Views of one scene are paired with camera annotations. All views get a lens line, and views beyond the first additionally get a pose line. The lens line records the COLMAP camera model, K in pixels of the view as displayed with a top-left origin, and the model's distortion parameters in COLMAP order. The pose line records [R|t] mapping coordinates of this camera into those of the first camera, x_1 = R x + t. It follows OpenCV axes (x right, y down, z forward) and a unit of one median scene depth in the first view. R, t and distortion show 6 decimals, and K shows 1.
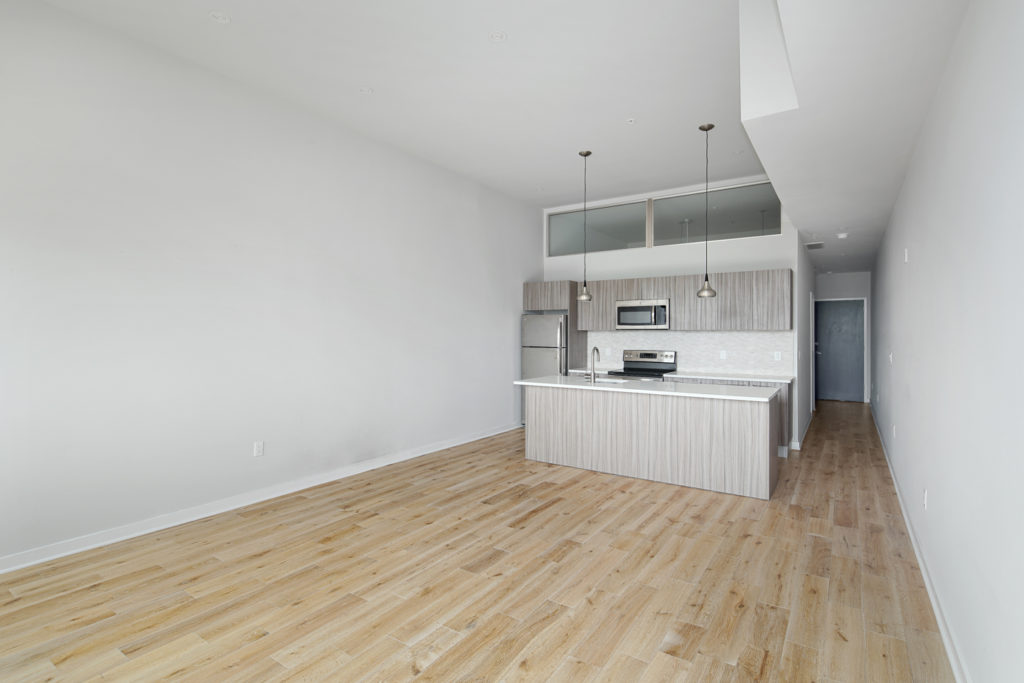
lens RADIAL K [[503.7, 0, 508.2], [0, 503.7, 327.0], [0, 0, 1]] dist [-0.000477, -0.000021]
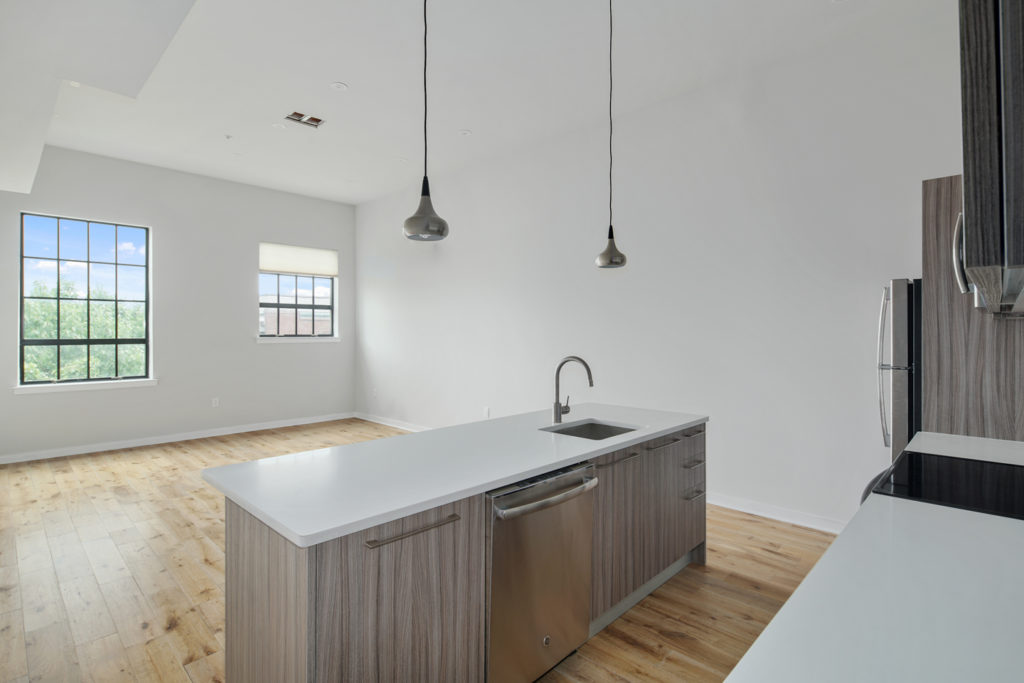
lens RADIAL K [[503.7, 0, 508.2], [0, 503.7, 327.0], [0, 0, 1]] dist [-0.000477, -0.000021]
pose [[-0.180208, -0.009862, -0.983579, 1.092710], [0.012556, 0.999845, -0.012325, 0.025094], [0.983548, -0.014571, -0.180056, 1.615801]]
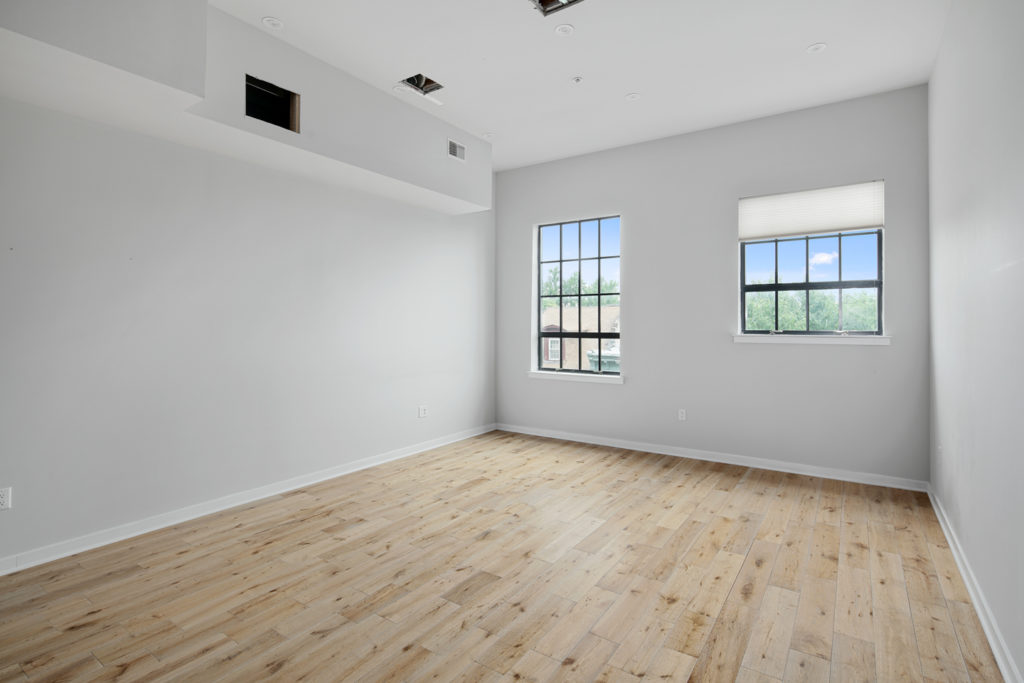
lens RADIAL K [[503.7, 0, 508.2], [0, 503.7, 327.0], [0, 0, 1]] dist [-0.000477, -0.000021]
pose [[-0.999998, -0.001223, 0.001866, -0.099187], [-0.001236, 0.999974, -0.007091, 0.020014], [-0.001857, -0.007093, -0.999973, 1.713495]]
